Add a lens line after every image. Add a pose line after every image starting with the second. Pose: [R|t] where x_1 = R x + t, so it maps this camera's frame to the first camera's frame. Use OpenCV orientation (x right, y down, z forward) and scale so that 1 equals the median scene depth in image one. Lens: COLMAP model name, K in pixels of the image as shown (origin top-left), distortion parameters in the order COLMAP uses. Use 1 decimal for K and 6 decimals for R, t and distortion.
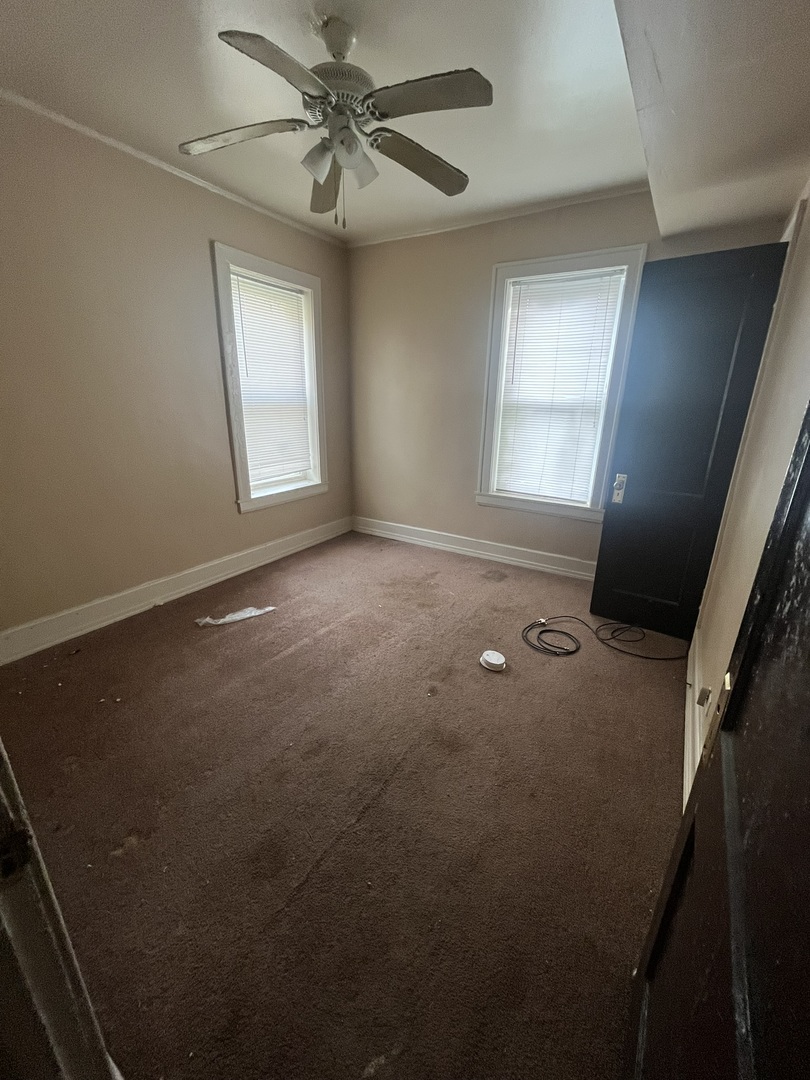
lens RADIAL K [[436.1, 0, 405.0], [0, 436.1, 540.0], [0, 0, 1]] dist [-0.000364, -0.000210]
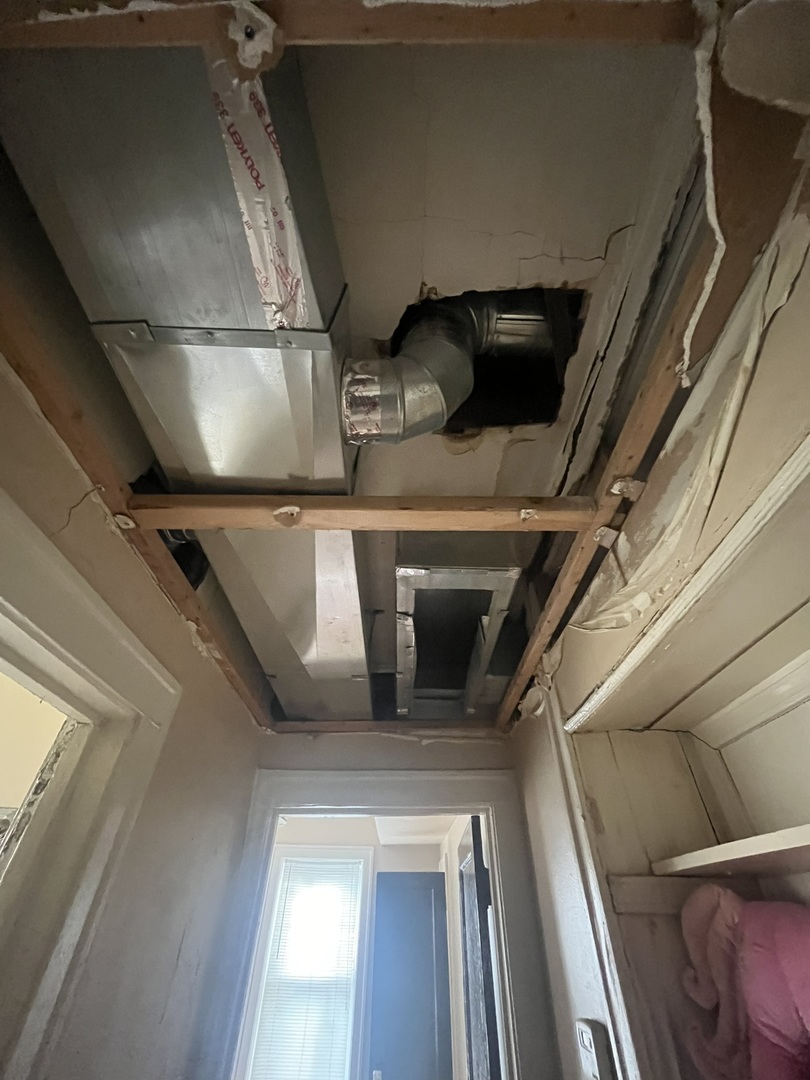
lens RADIAL K [[436.1, 0, 405.0], [0, 436.1, 540.0], [0, 0, 1]] dist [-0.000364, -0.000210]
pose [[0.848178, 0.349463, 0.398083, -0.358818], [0.165098, 0.539675, -0.825527, 0.049192], [-0.503326, 0.765916, 0.400044, -0.531214]]
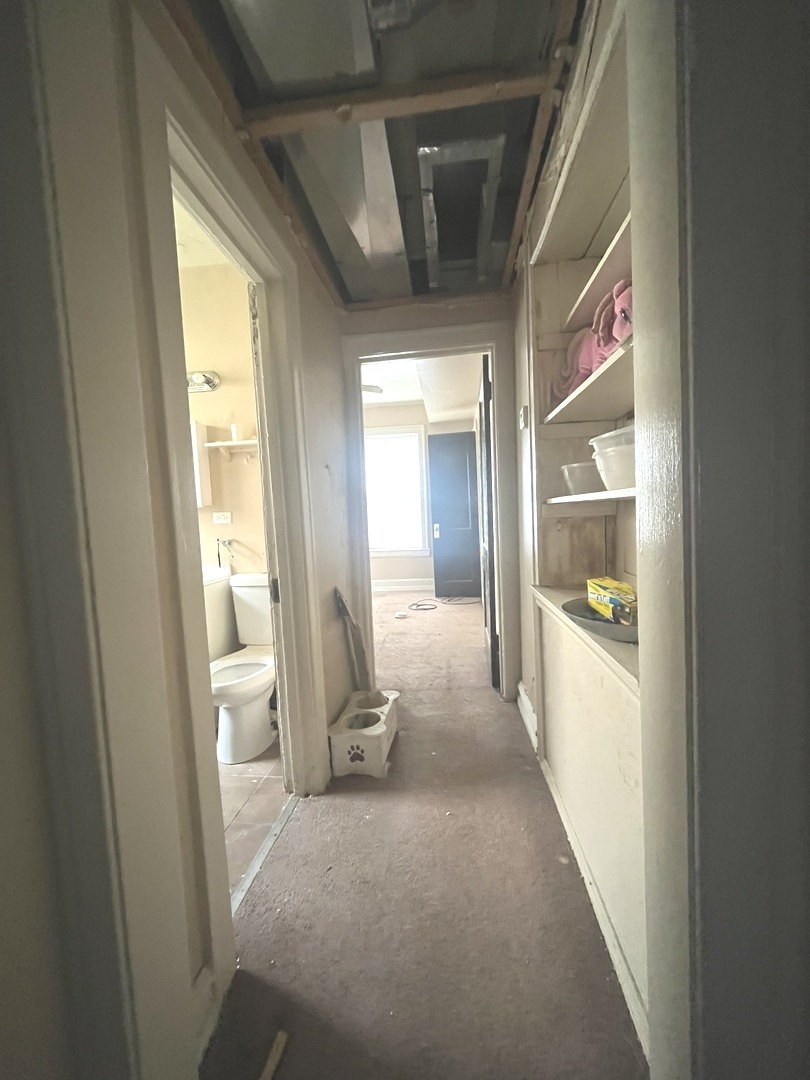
lens RADIAL K [[436.1, 0, 405.0], [0, 436.1, 540.0], [0, 0, 1]] dist [-0.000364, -0.000210]
pose [[0.901624, -0.076770, 0.425654, -0.483084], [0.185918, 0.957356, -0.221145, 0.320895], [-0.390525, 0.278526, 0.877447, -0.684785]]
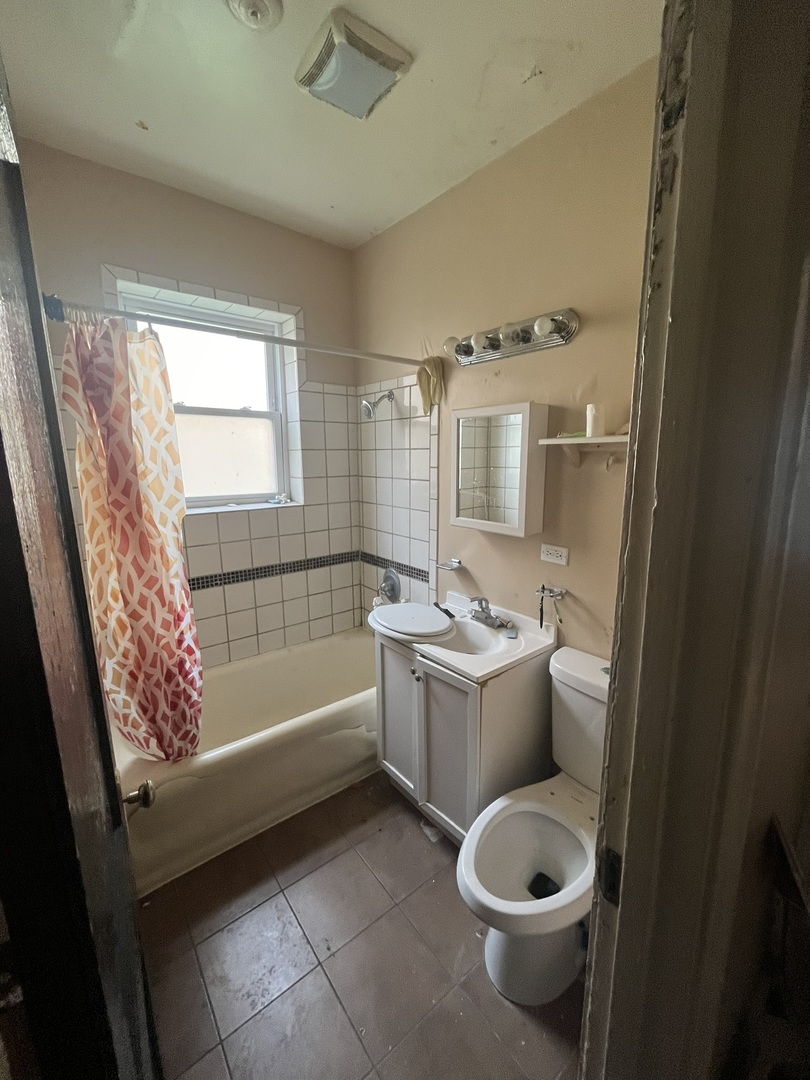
lens RADIAL K [[436.1, 0, 405.0], [0, 436.1, 540.0], [0, 0, 1]] dist [-0.000364, -0.000210]
pose [[0.940076, 0.047432, -0.337651, -0.426913], [-0.091081, 0.989225, -0.114622, 0.065773], [0.328576, 0.138507, 0.934266, -0.350224]]
